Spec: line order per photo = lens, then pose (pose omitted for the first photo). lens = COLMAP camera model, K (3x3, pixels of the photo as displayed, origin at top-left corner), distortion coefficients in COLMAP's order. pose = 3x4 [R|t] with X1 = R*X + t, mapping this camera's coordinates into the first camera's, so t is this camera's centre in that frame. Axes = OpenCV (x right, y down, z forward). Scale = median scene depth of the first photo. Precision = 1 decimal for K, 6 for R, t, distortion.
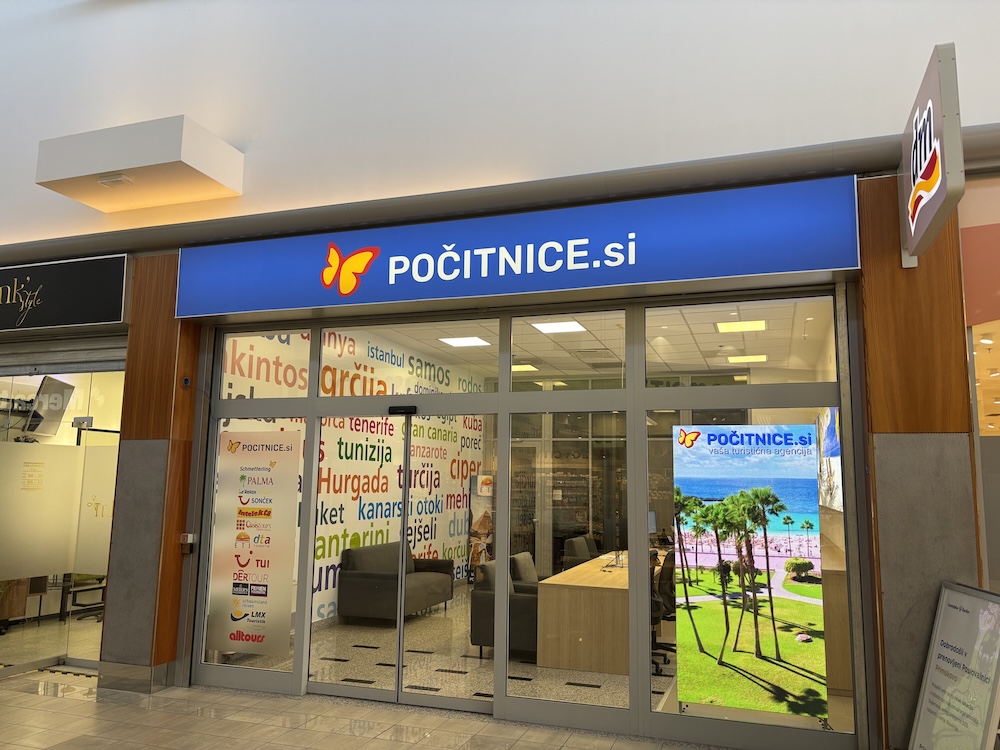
lens RADIAL K [[758.6, 0, 503.9], [0, 758.6, 379.2], [0, 0, 1]] dist [0.065024, -0.004902]
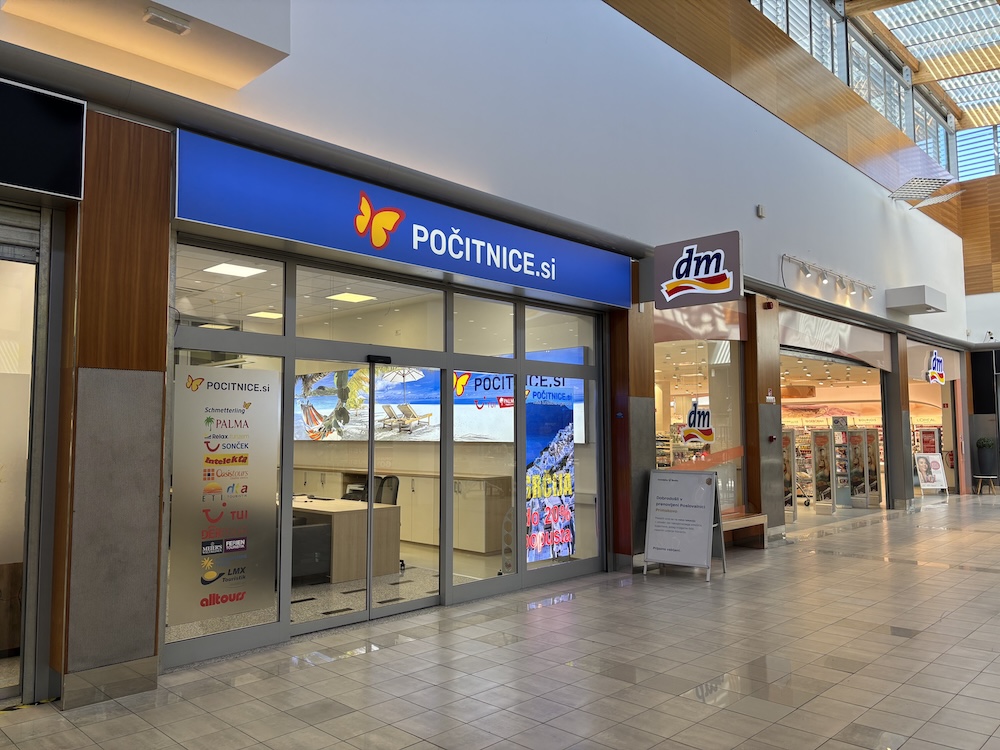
lens RADIAL K [[758.6, 0, 503.9], [0, 758.6, 369.8], [0, 0, 1]] dist [0.065024, -0.004902]
pose [[0.425603, 0.061334, 0.902829, -1.108386], [-0.117441, 0.993006, -0.012097, 0.050480], [-0.897257, -0.100881, 0.429830, 0.388952]]
